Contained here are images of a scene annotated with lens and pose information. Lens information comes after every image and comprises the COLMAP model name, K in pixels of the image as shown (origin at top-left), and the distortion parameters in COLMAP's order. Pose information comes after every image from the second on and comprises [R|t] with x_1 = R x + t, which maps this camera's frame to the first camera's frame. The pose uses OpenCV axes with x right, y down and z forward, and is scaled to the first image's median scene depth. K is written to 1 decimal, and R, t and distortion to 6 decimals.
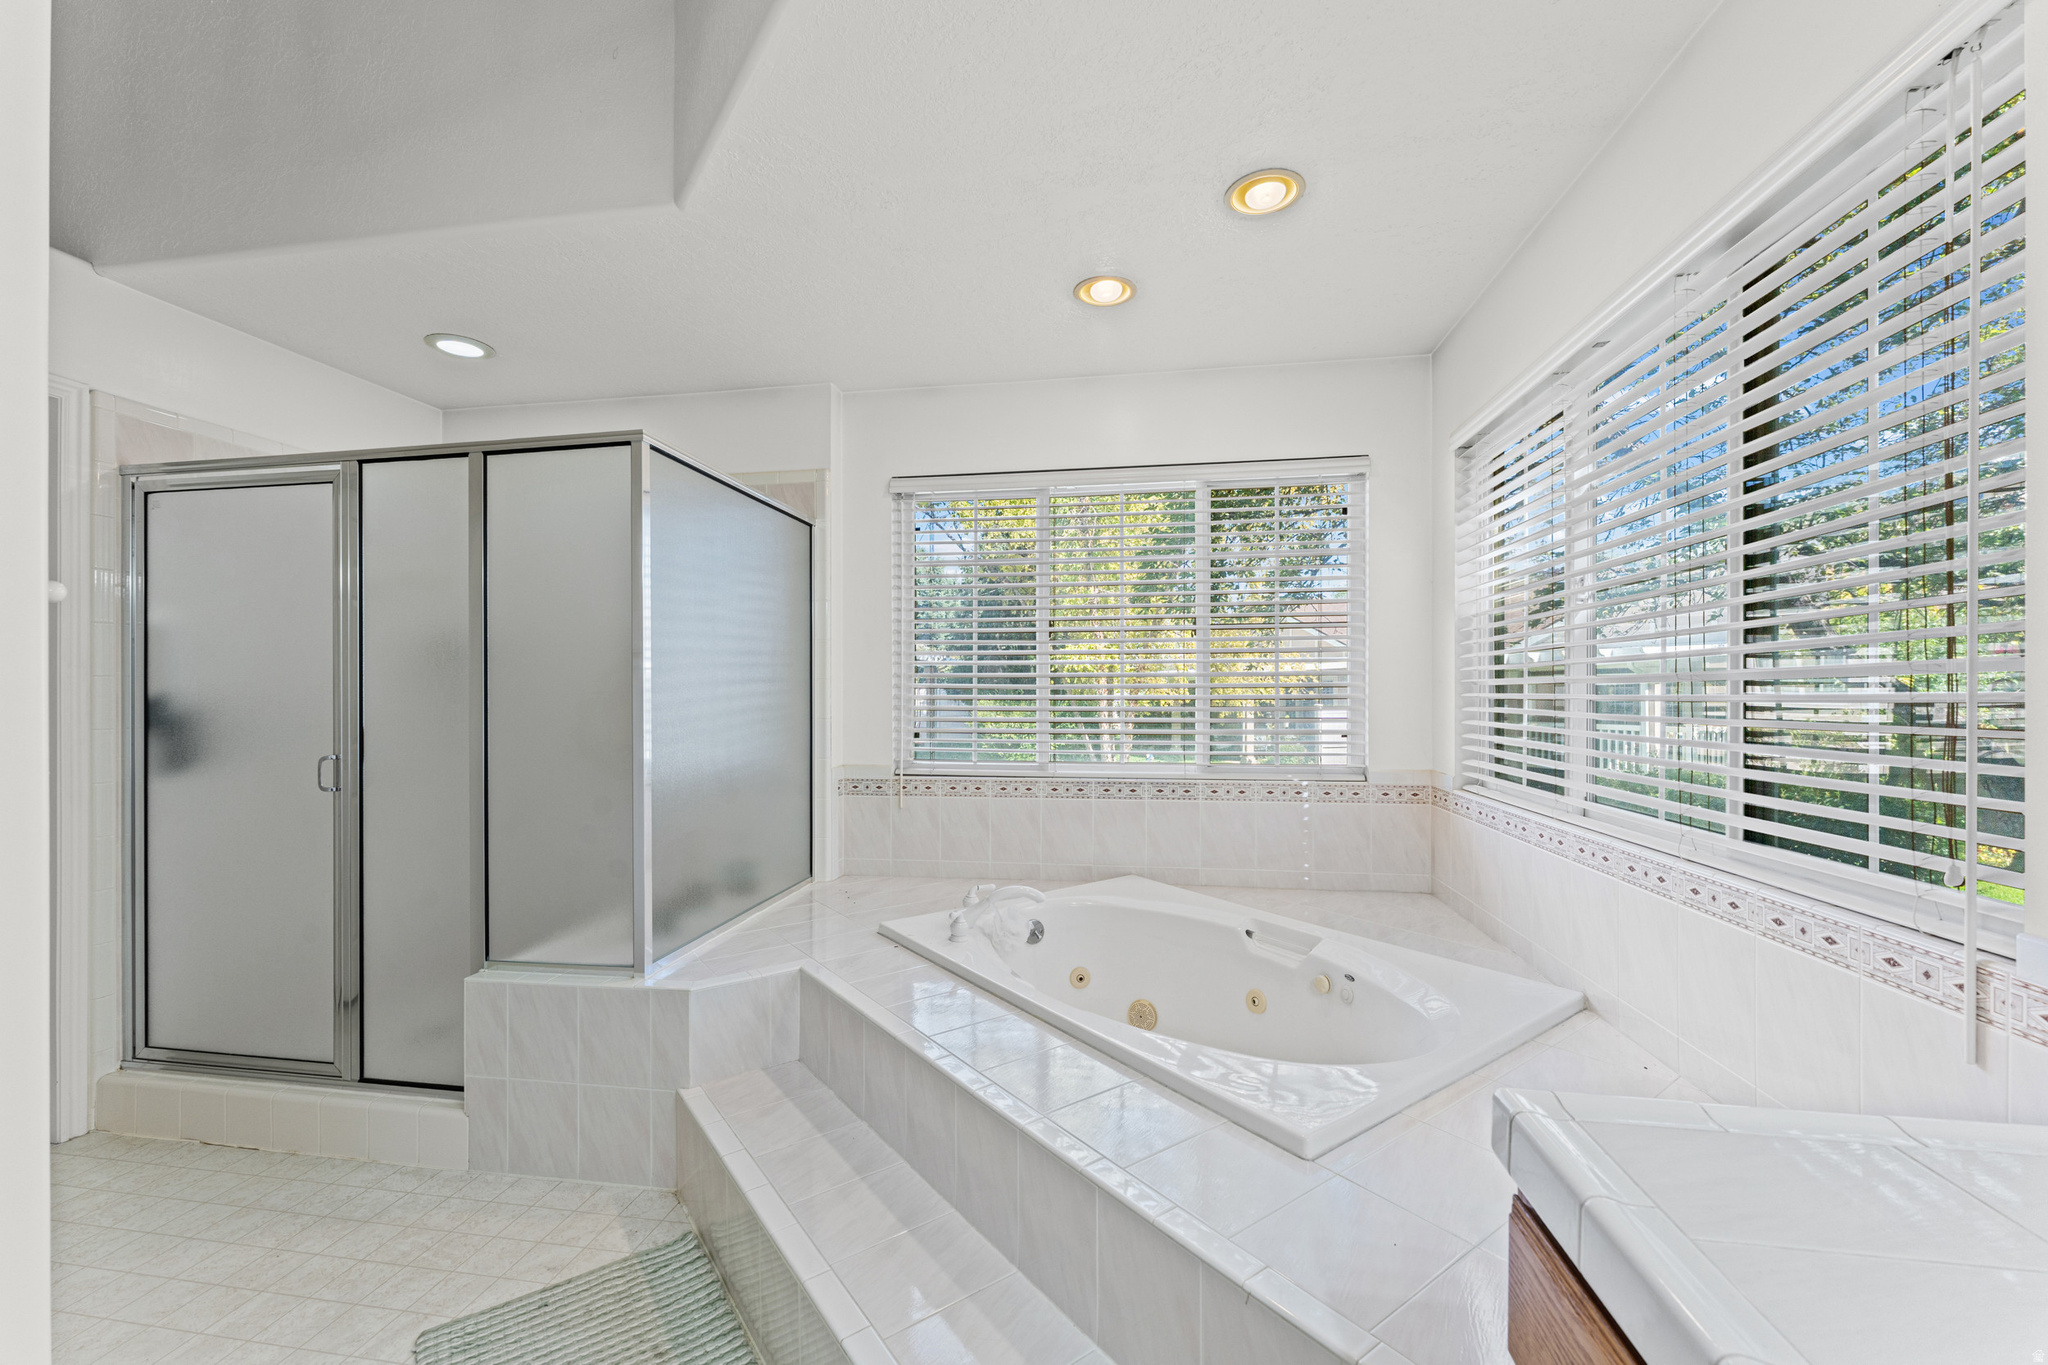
lens RADIAL K [[830.7, 0, 1024.5], [0, 830.7, 693.5], [0, 0, 1]] dist [-0.003784, -0.000546]
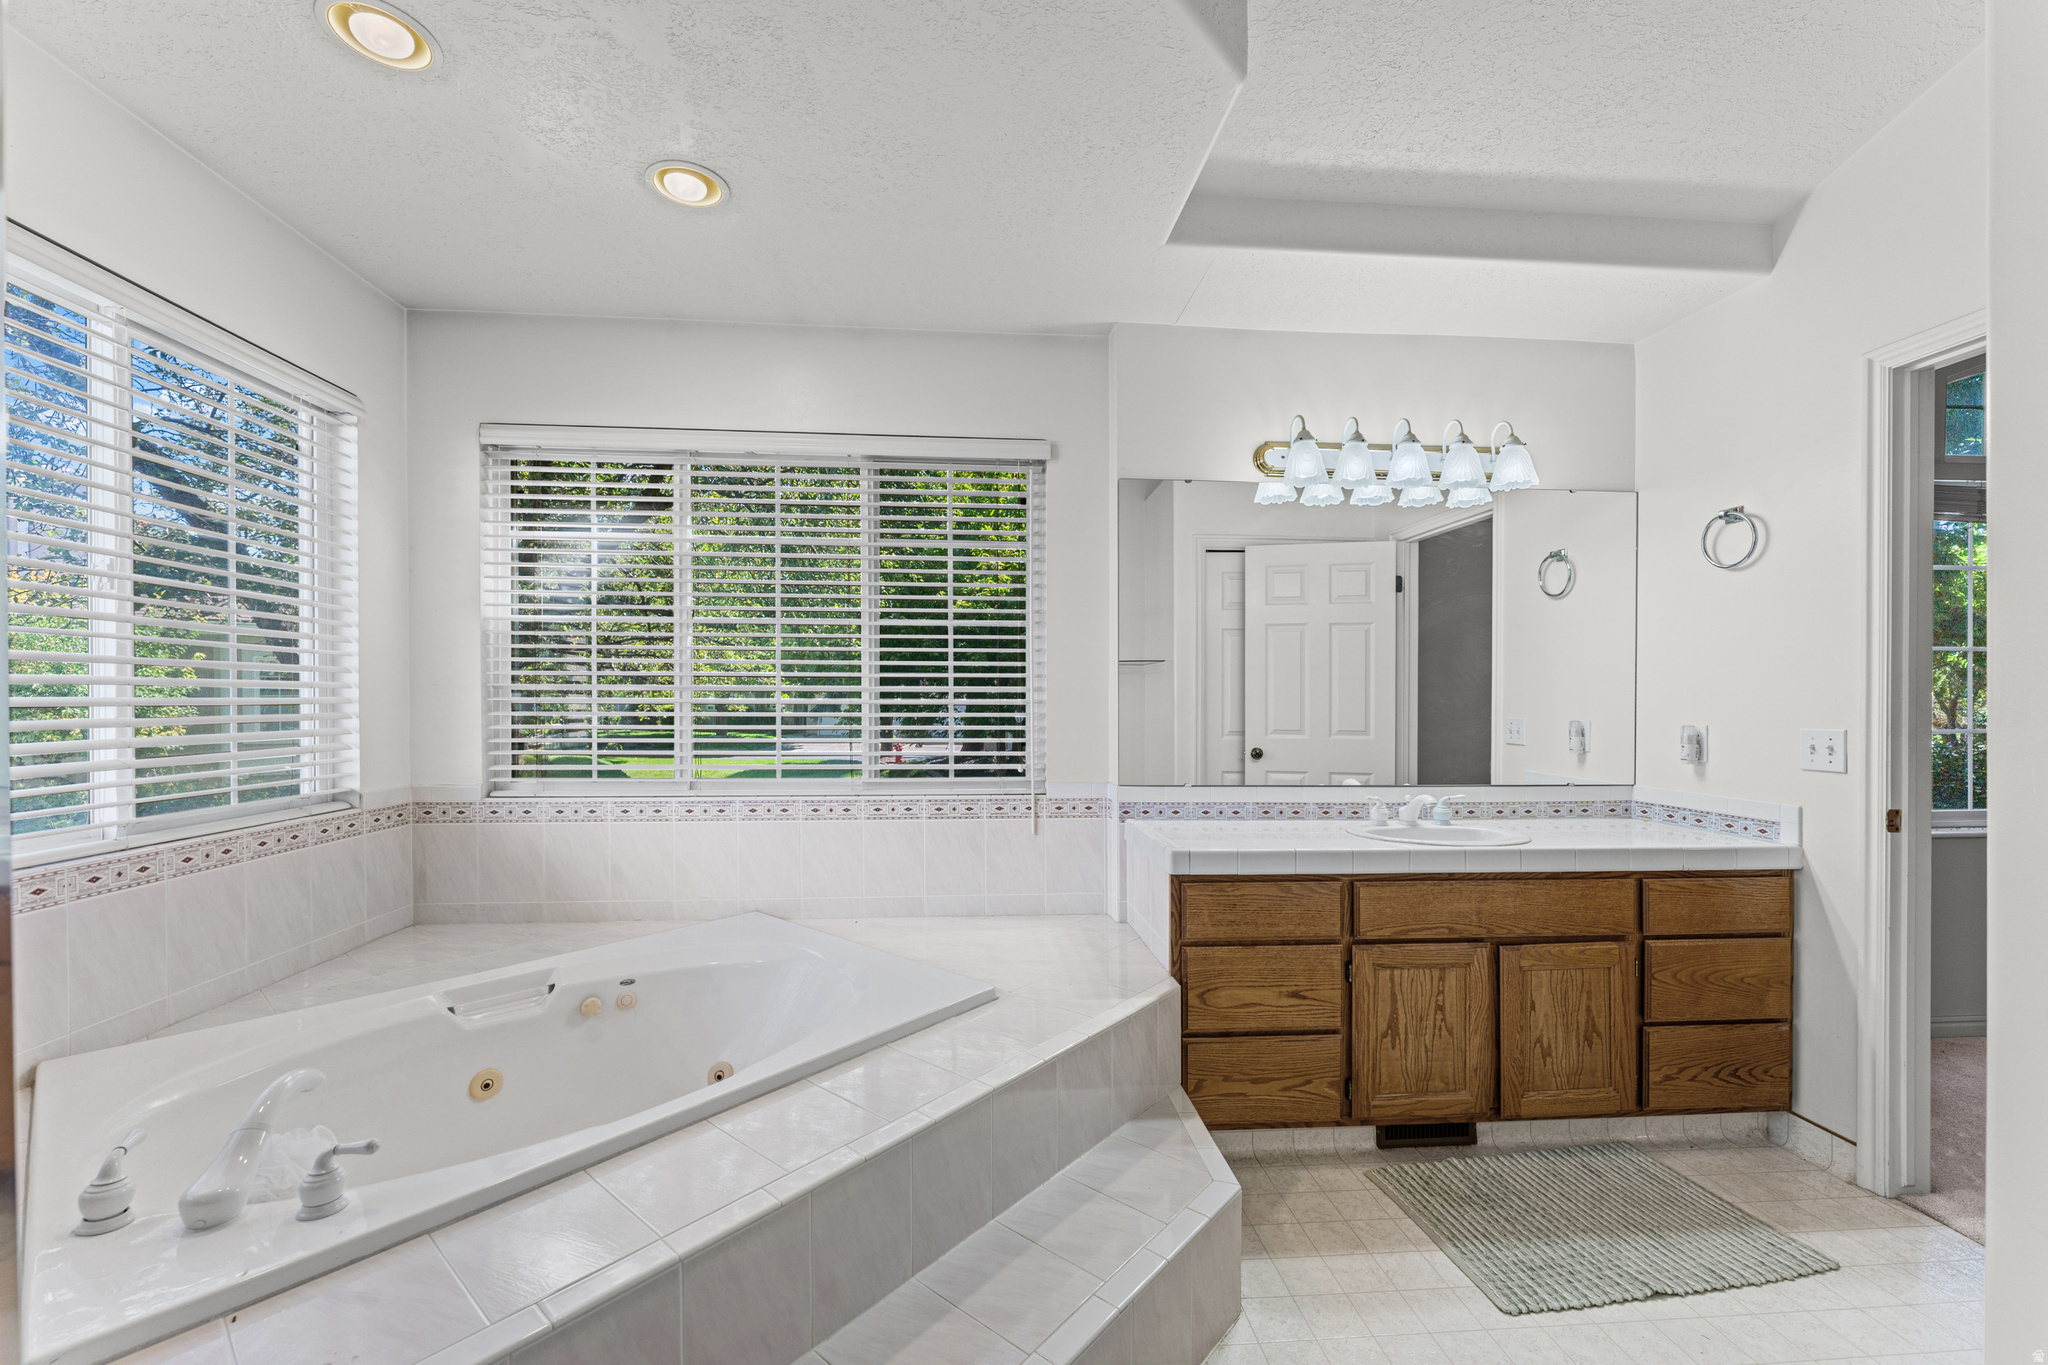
lens RADIAL K [[830.7, 0, 1022.2], [0, 830.7, 691.1], [0, 0, 1]] dist [-0.003784, -0.000546]
pose [[-0.230948, 0.009642, 0.972918, -0.568233], [-0.000897, 0.999948, -0.010123, 0.002768], [-0.972966, -0.003210, -0.230927, 0.640233]]
